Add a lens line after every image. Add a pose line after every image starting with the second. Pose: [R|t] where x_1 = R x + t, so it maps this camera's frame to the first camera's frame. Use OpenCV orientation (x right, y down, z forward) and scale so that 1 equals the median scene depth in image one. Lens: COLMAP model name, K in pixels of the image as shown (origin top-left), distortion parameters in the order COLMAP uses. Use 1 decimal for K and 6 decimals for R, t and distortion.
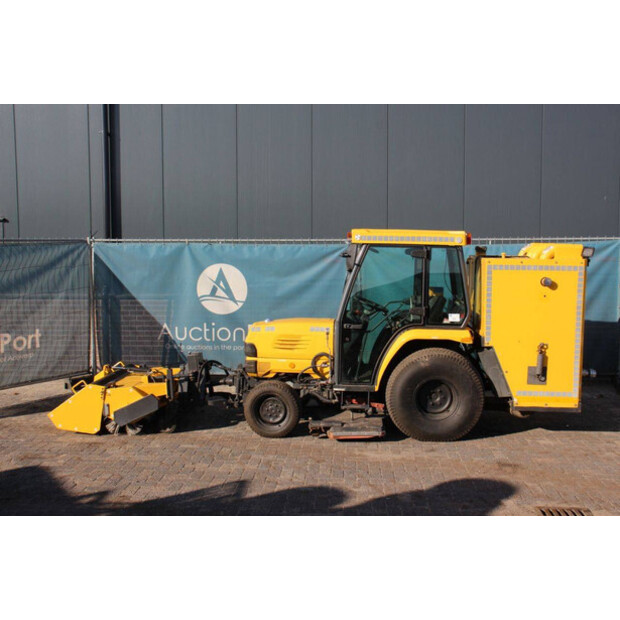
lens RADIAL K [[547.4, 0, 310.0], [0, 547.4, 310.0], [0, 0, 1]] dist [-0.000032, -0.000018]
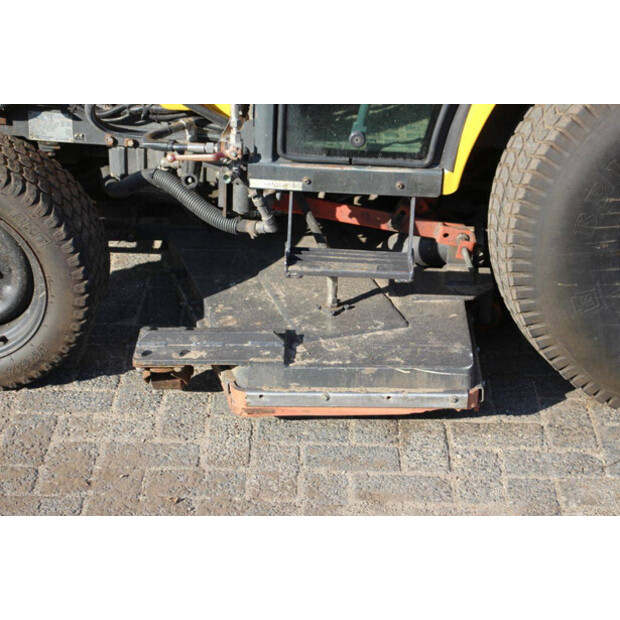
lens RADIAL K [[1450.8, 0, 310.0], [0, 1450.8, 310.0], [0, 0, 1]] dist [0.555269, 0.020762]
pose [[0.997703, -0.005660, 0.067506, 0.027211], [-0.020116, 0.926800, 0.375016, -0.023965], [-0.064687, -0.375512, 0.924557, 0.449284]]
